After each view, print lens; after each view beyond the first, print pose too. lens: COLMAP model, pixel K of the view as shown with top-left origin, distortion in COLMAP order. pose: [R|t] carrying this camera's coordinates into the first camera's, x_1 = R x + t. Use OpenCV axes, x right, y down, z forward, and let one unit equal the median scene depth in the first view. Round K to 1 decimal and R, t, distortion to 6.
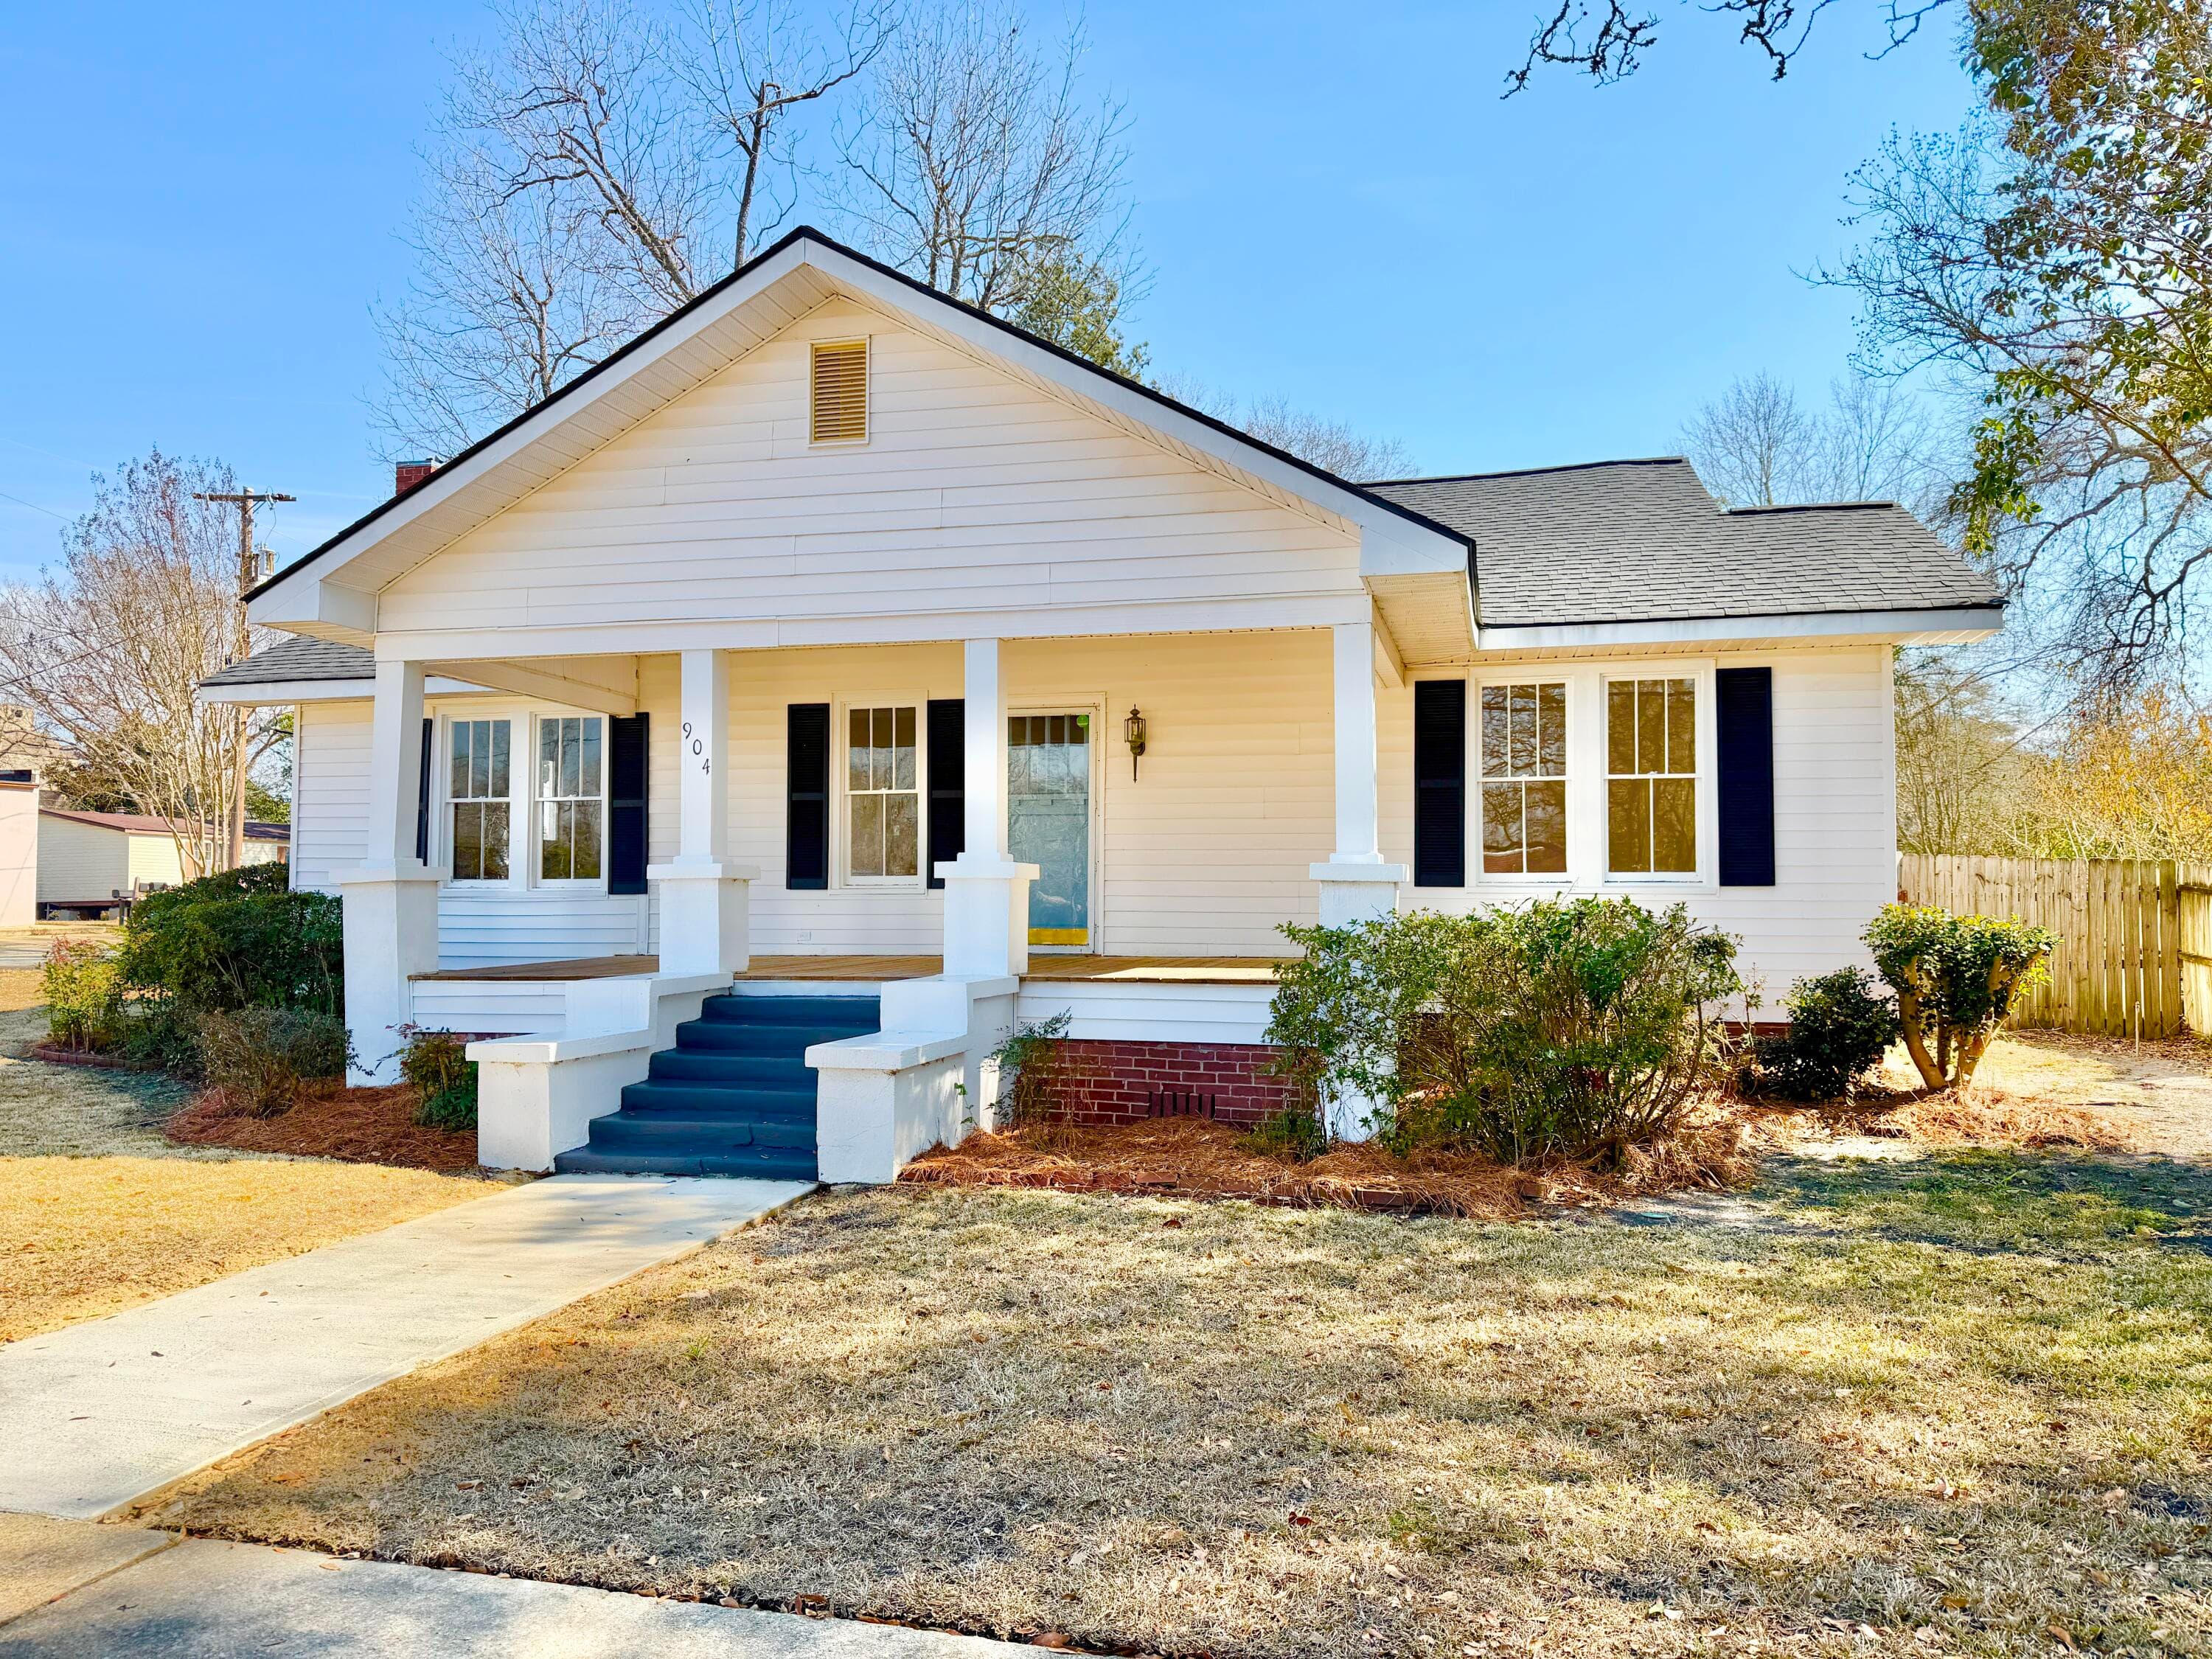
lens RADIAL K [[1474.2, 0, 1069.3], [0, 1474.2, 835.1], [0, 0, 1]] dist [0.033952, -0.001717]
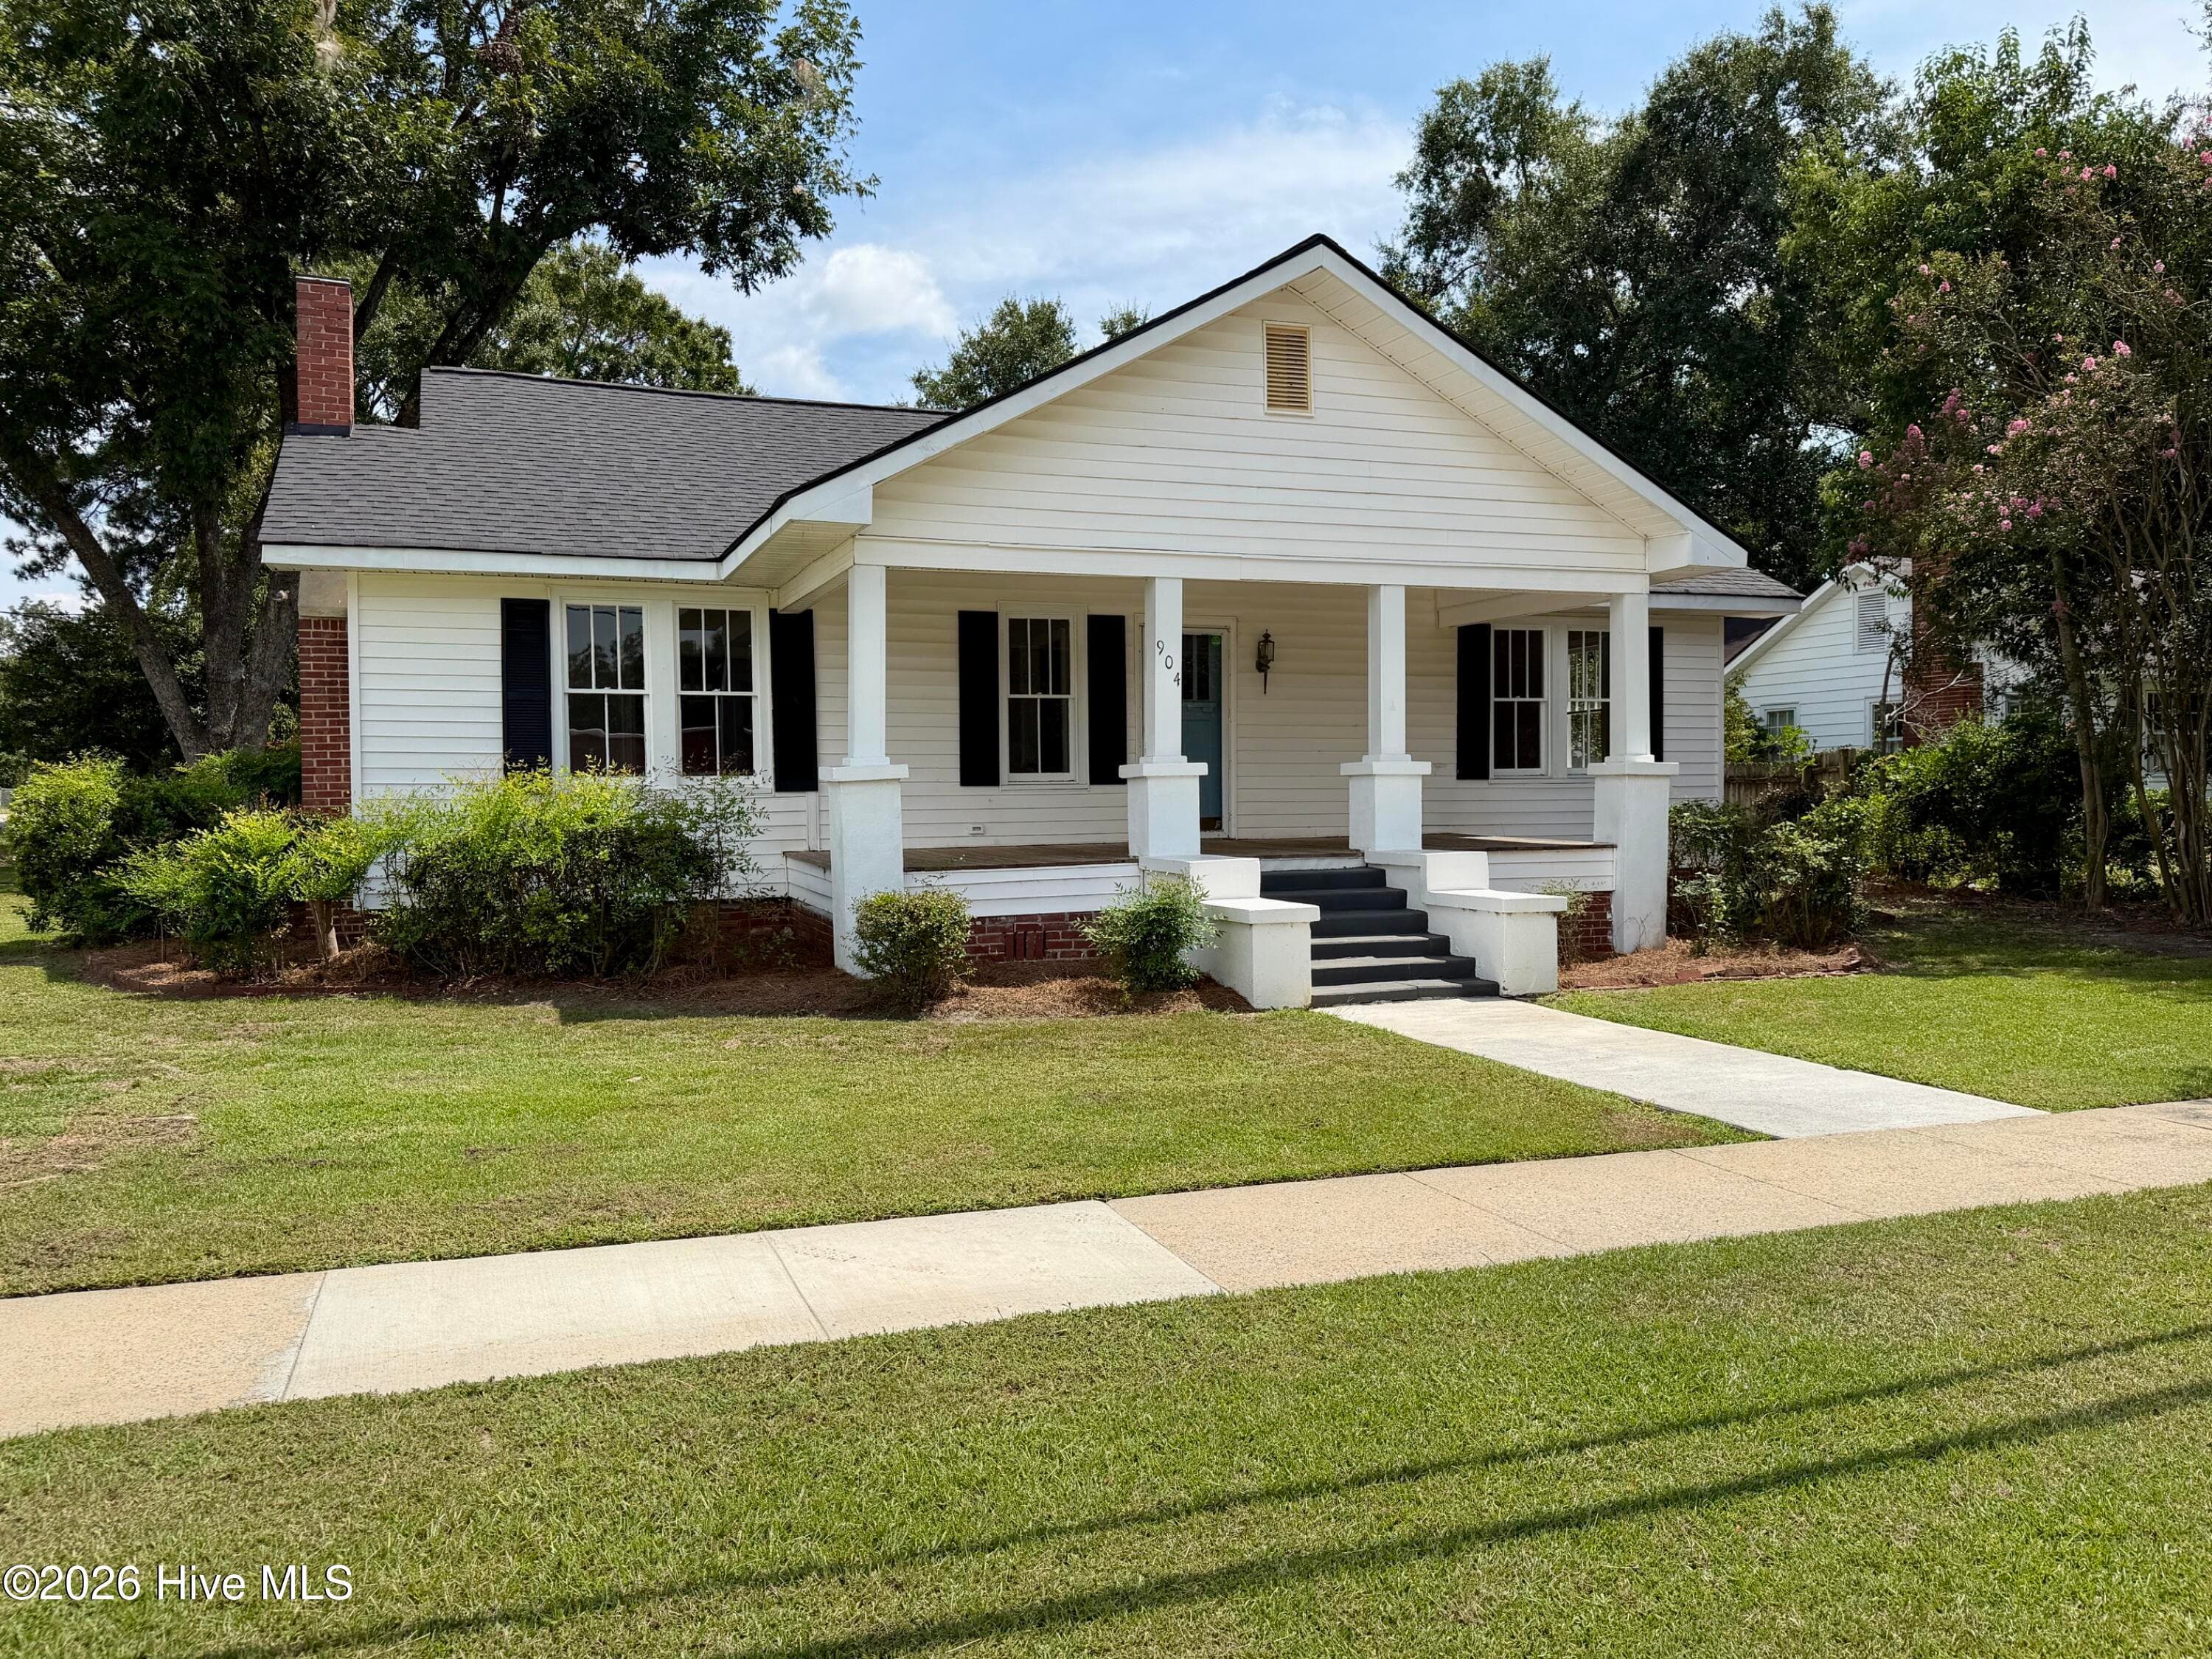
lens RADIAL K [[1578.6, 0, 1038.0], [0, 1578.6, 826.7], [0, 0, 1]] dist [0.082185, -0.133577]
pose [[0.840137, -0.021621, 0.541943, -0.882908], [-0.013734, 0.998037, 0.061109, -0.004504], [-0.542200, -0.058783, 0.838191, 0.008501]]
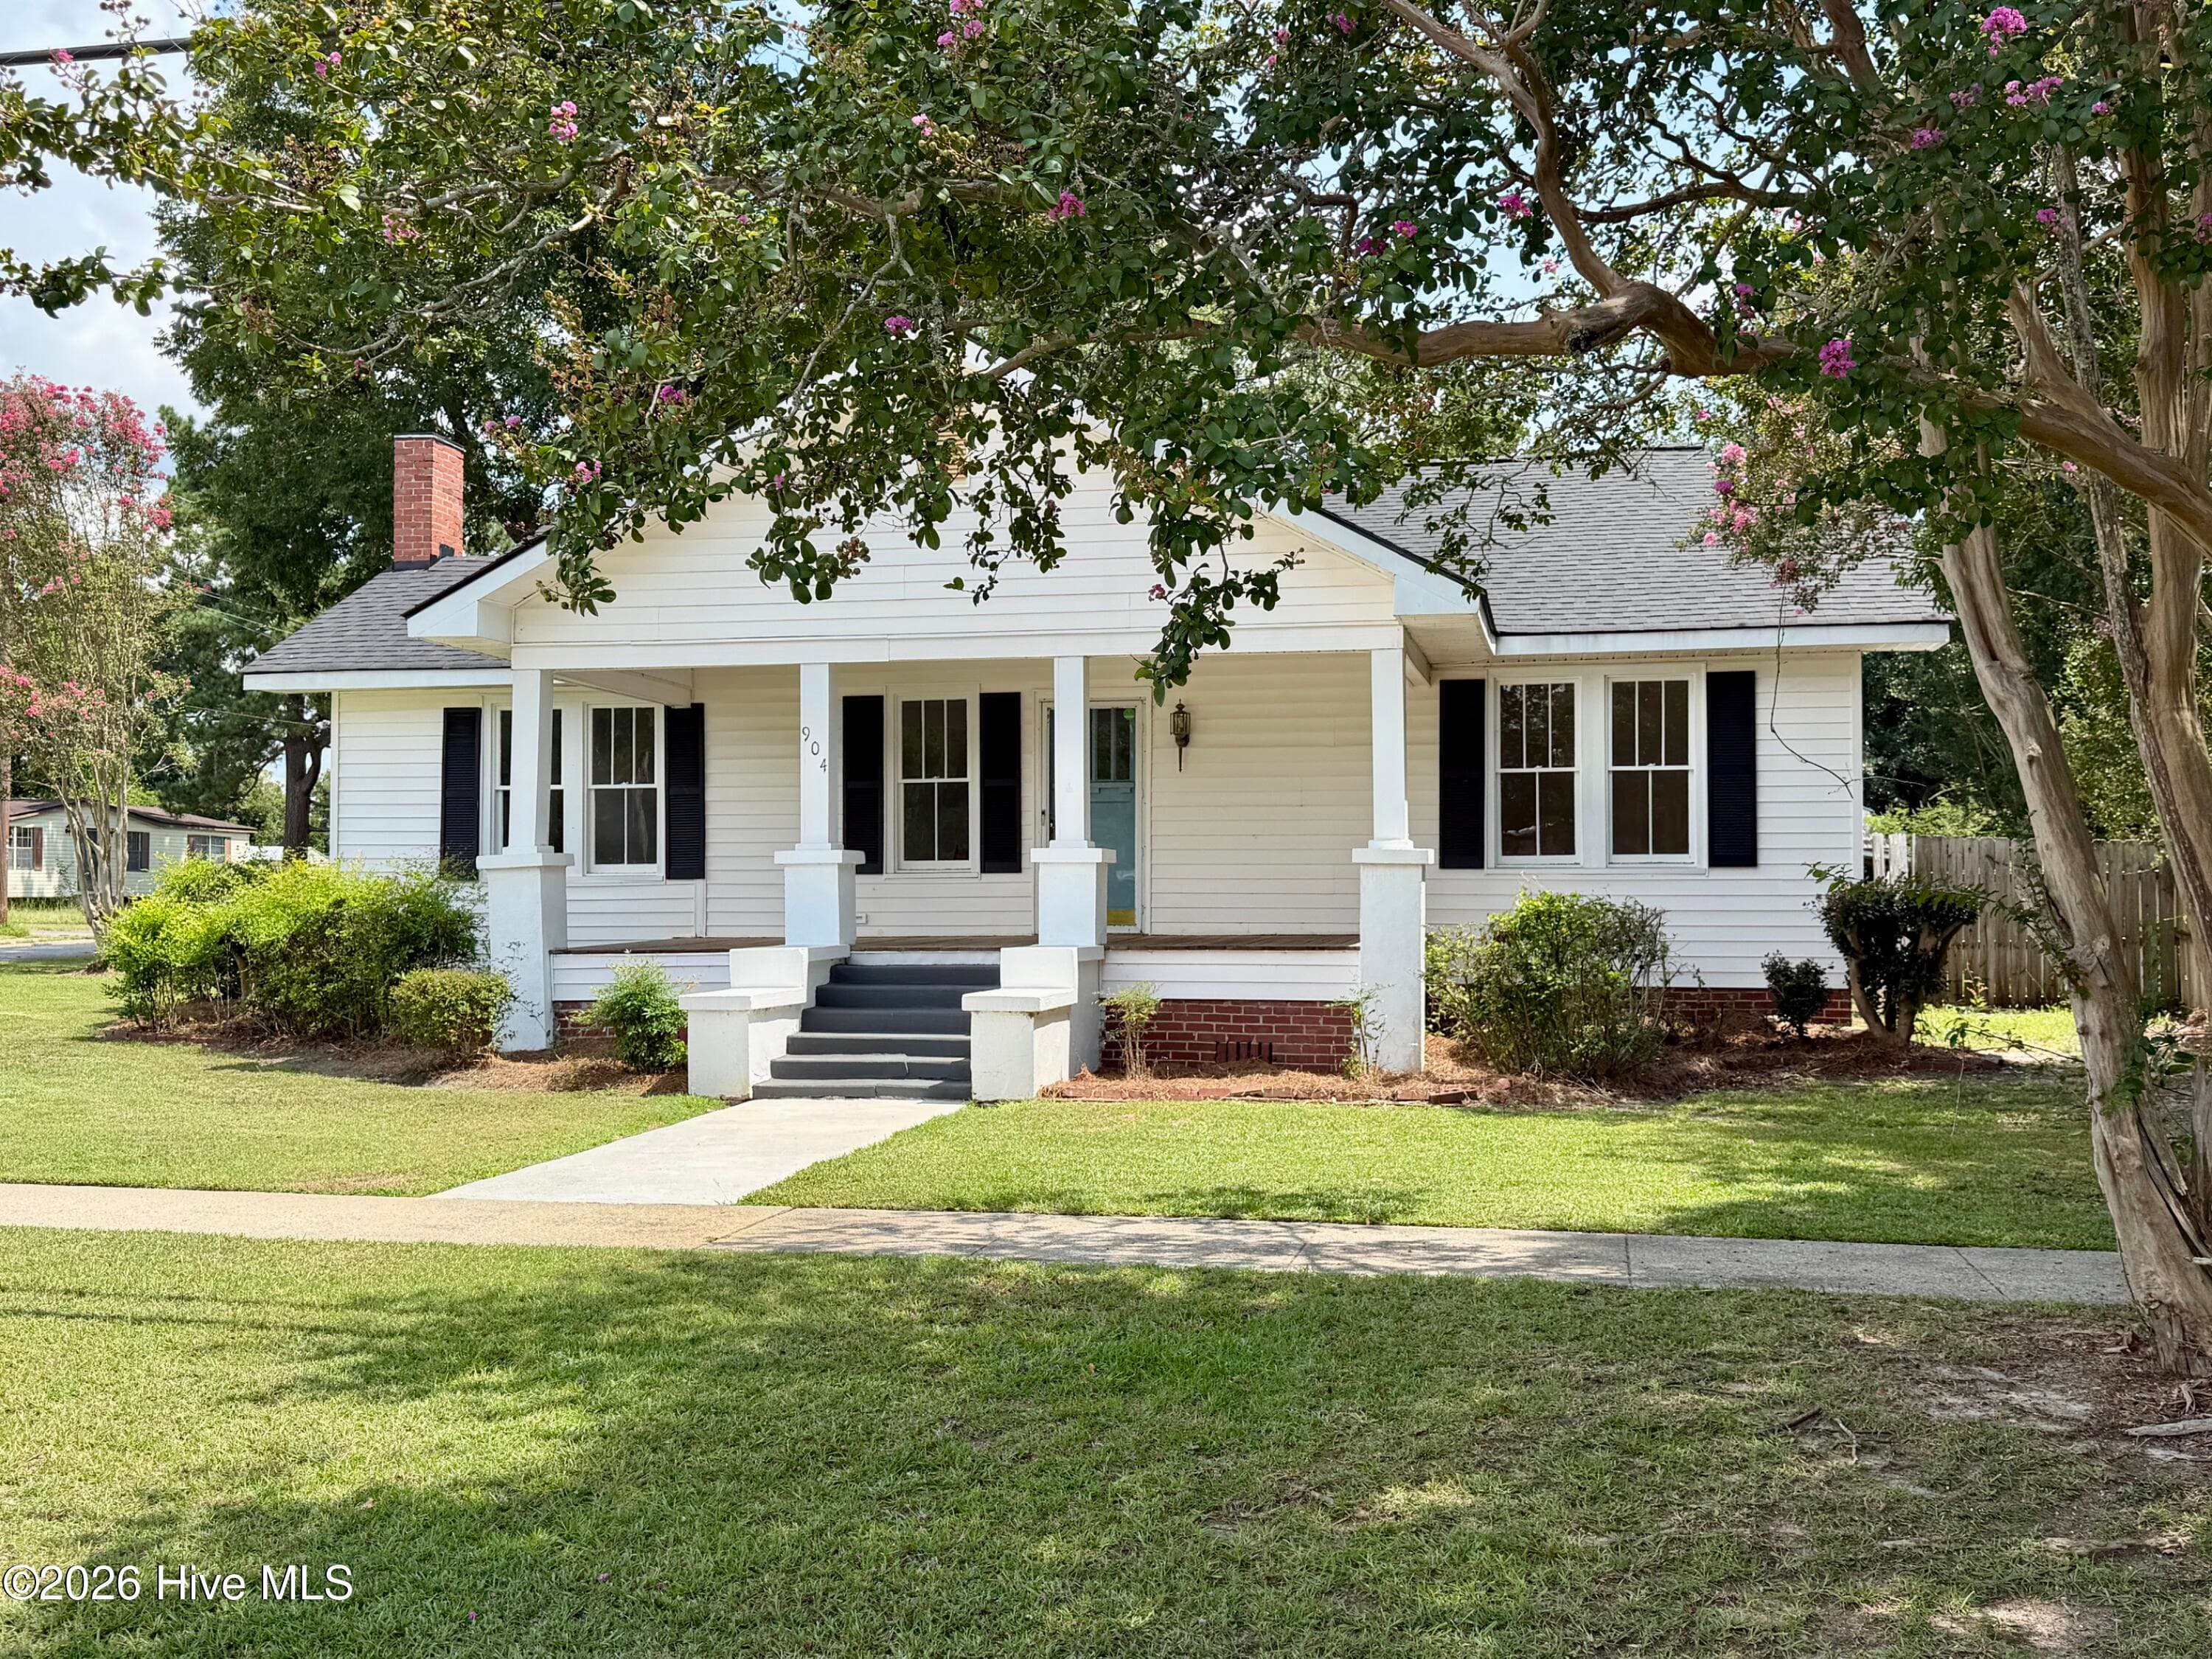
lens RADIAL K [[1945.0, 0, 1056.6], [0, 1945.0, 825.8], [0, 0, 1]] dist [0.060635, -0.012040]
pose [[0.999242, -0.002909, 0.038813, -0.107910], [0.002471, 0.999933, 0.011335, -0.014397], [-0.038844, -0.011231, 0.999182, -0.446383]]
